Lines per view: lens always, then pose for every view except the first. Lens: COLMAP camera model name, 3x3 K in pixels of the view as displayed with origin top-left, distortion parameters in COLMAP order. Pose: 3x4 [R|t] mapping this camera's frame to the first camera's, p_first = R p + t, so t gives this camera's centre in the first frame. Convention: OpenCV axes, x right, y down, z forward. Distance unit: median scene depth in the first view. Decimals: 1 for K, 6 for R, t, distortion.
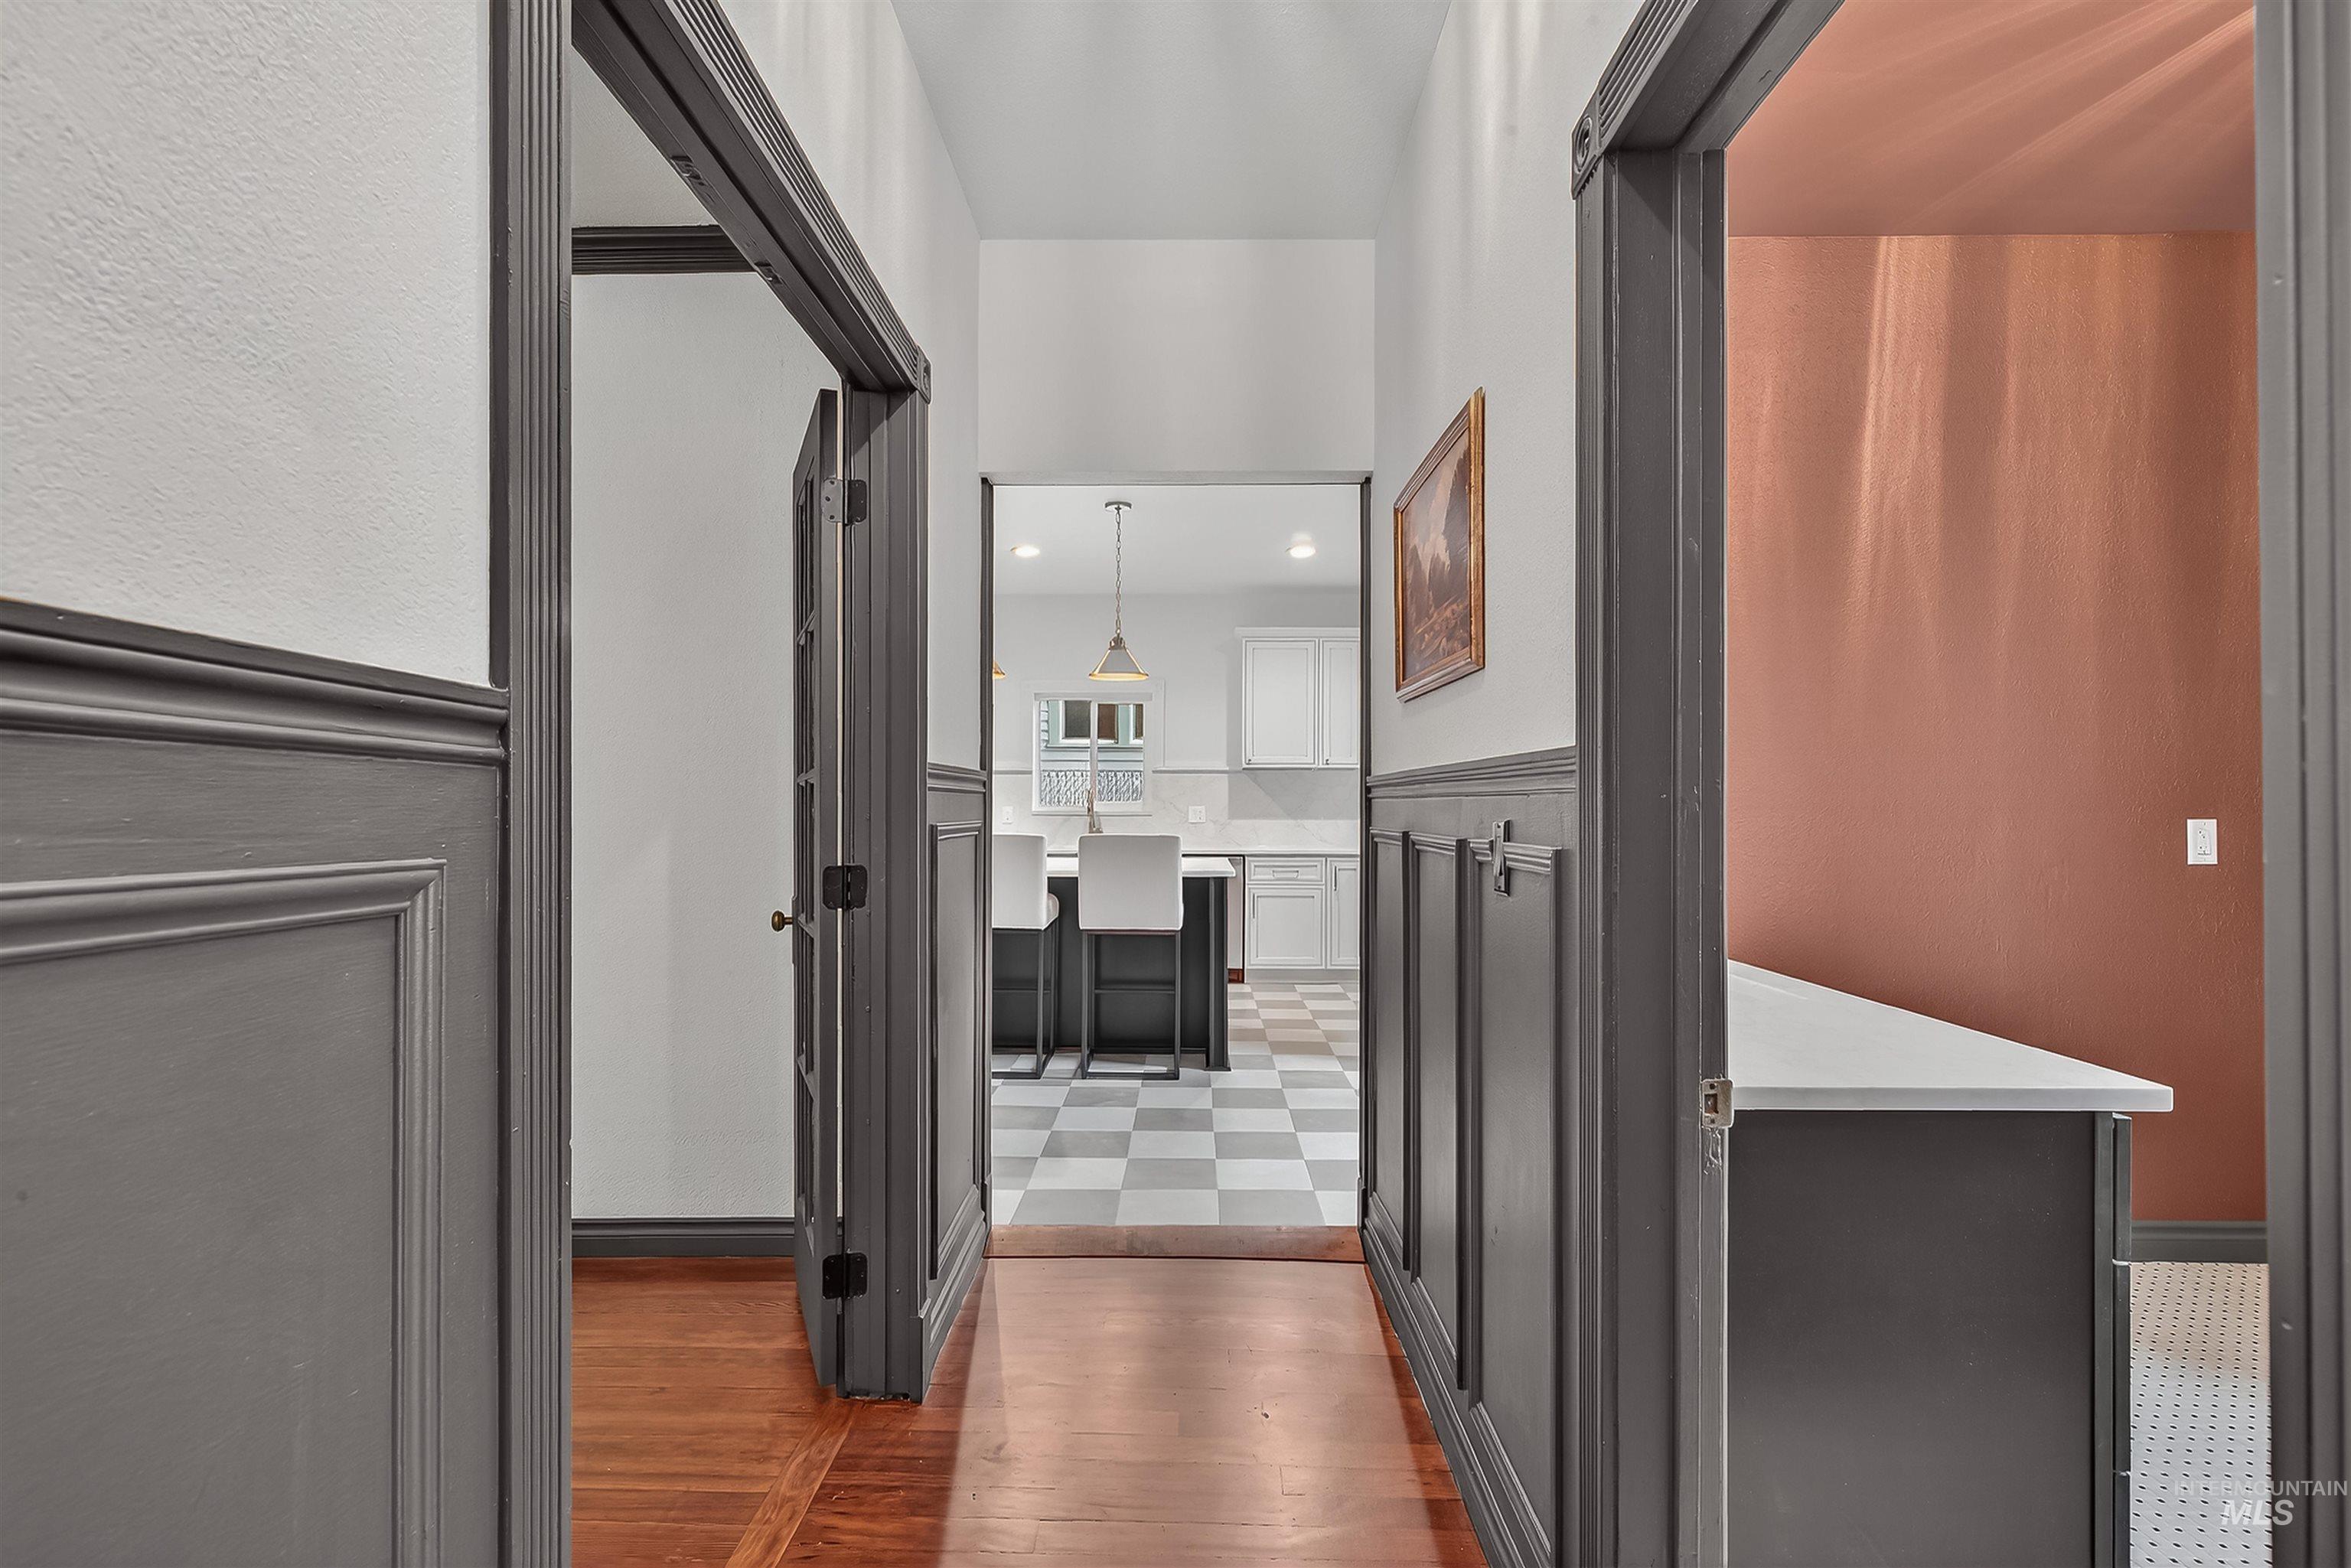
lens RADIAL K [[1074.7, 0, 1185.3], [0, 1074.7, 792.6], [0, 0, 1]] dist [0.000685, -0.000134]
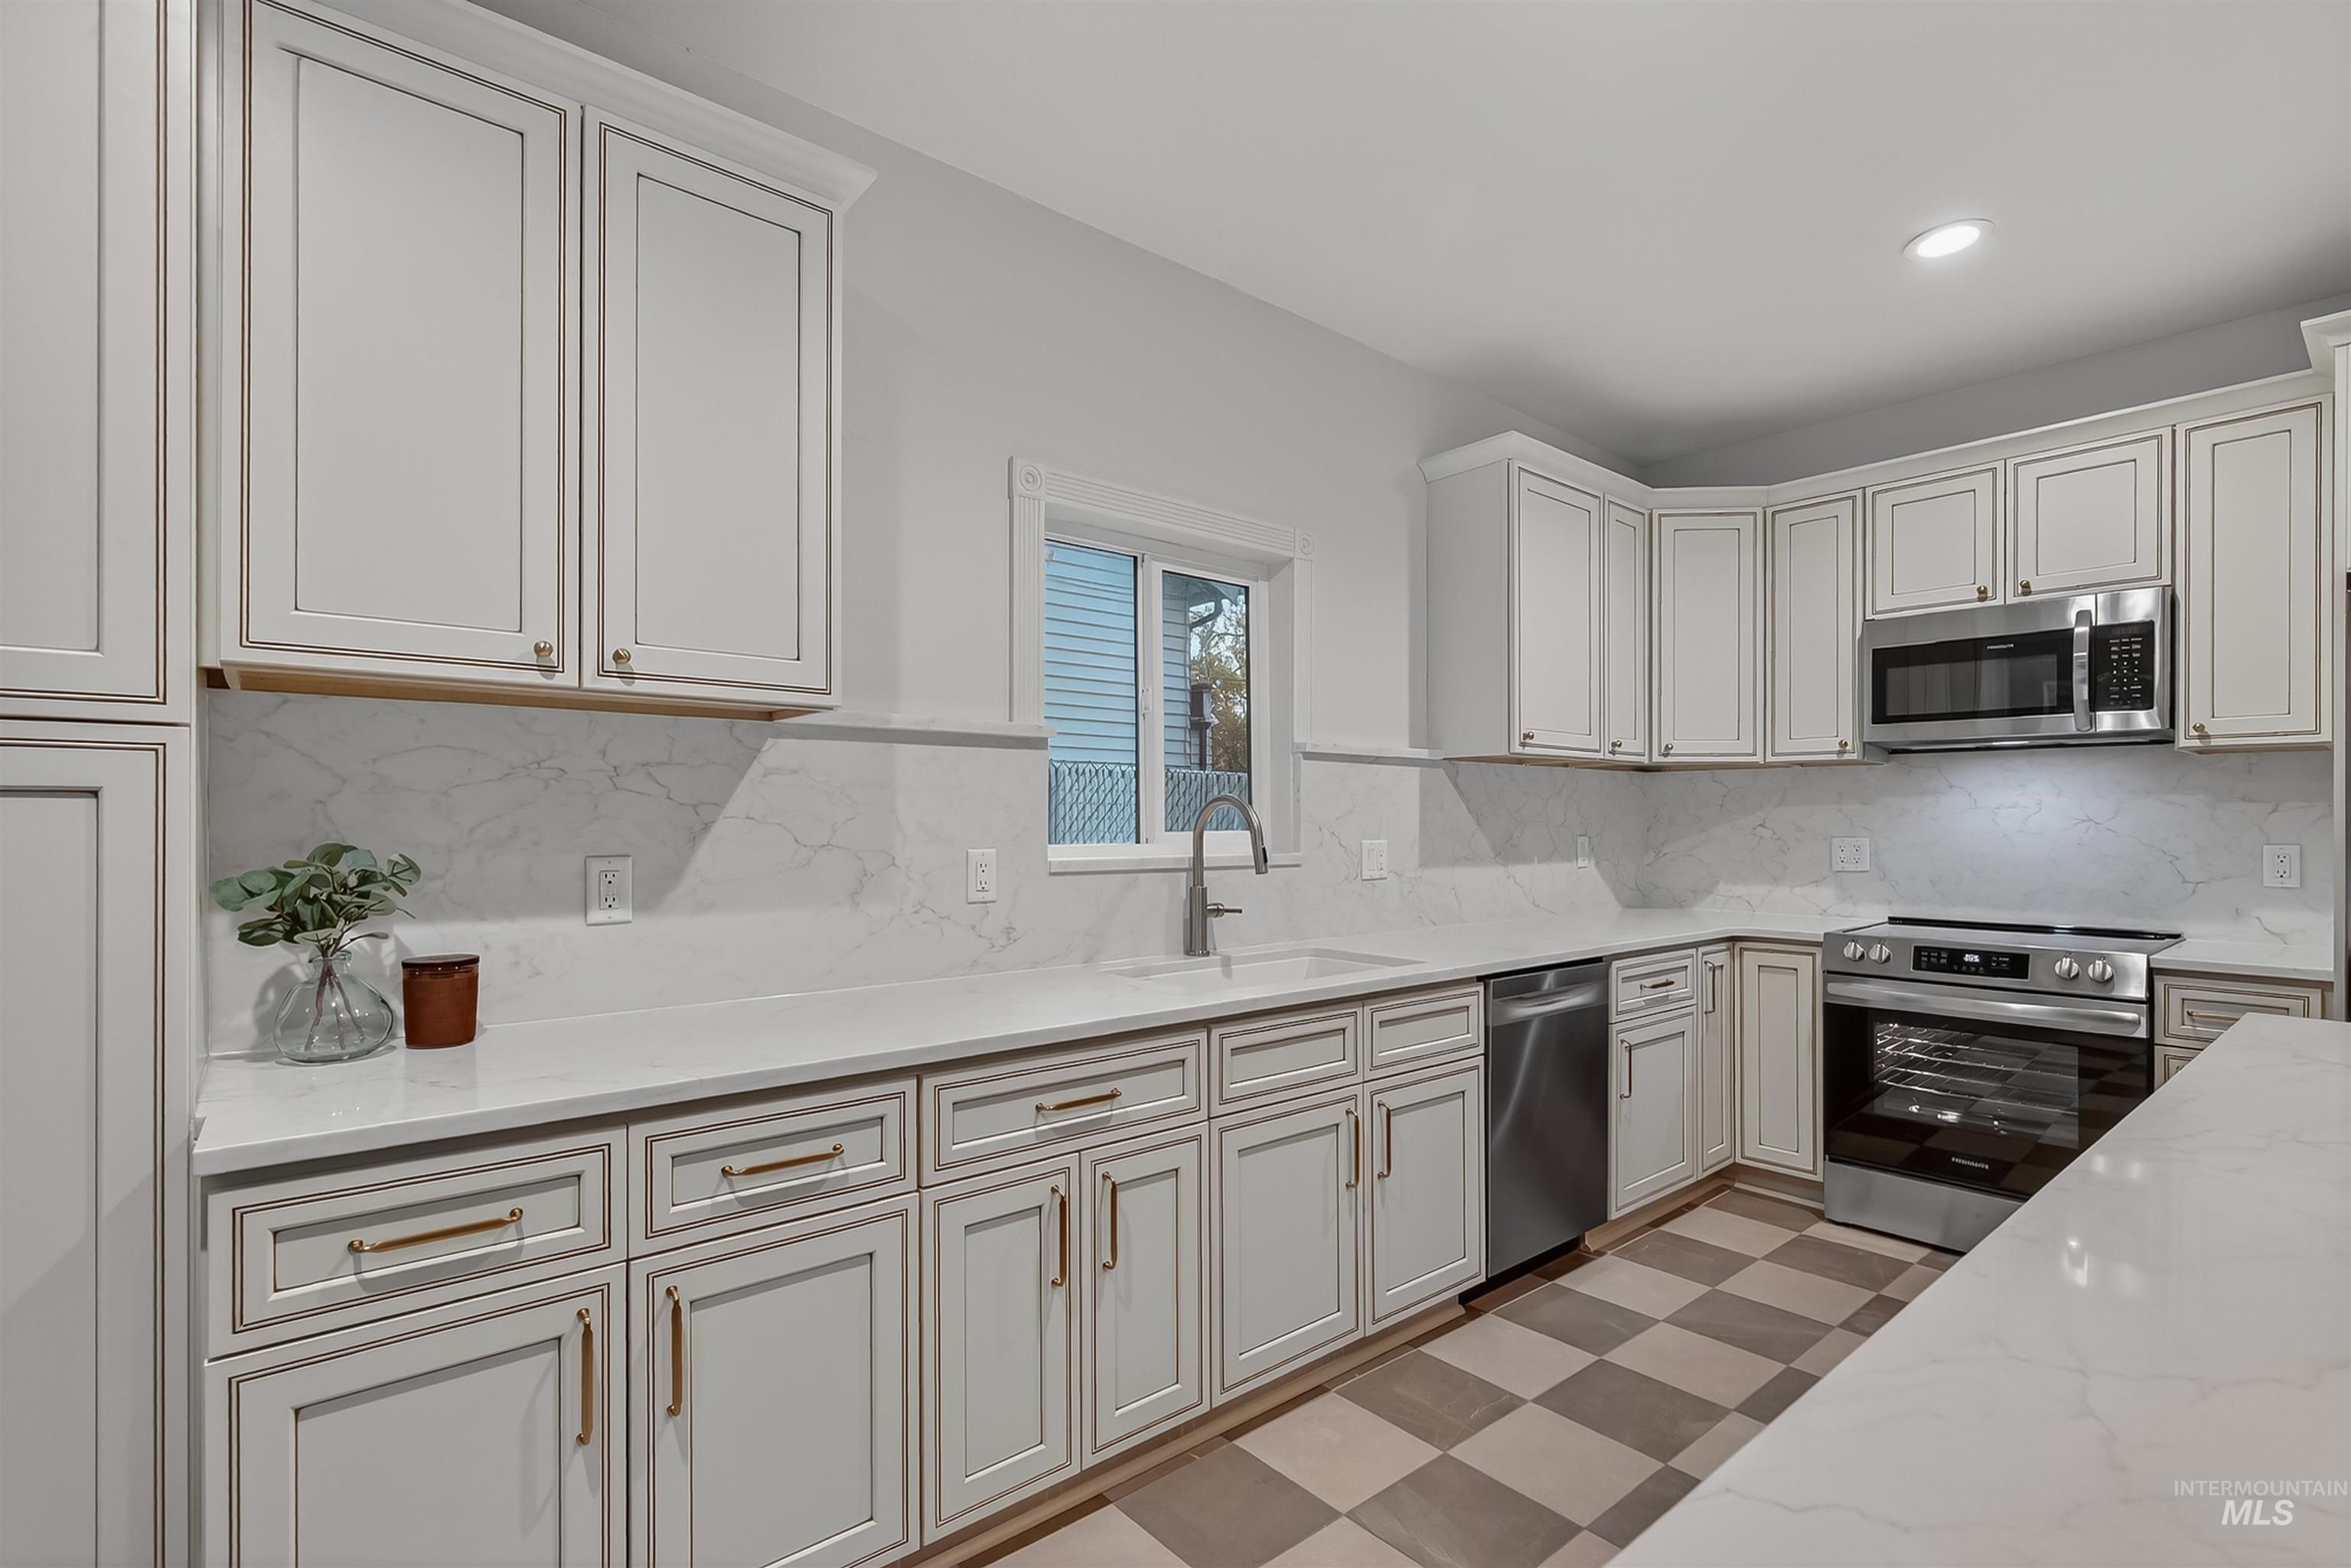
lens RADIAL K [[1074.7, 0, 1186.1], [0, 1074.7, 816.1], [0, 0, 1]] dist [0.000685, -0.000134]
pose [[0.729415, 0.000944, 0.684070, -0.339576], [-0.006940, 0.999958, 0.006019, 0.001406], [-0.684036, -0.009138, 0.729391, 0.740910]]
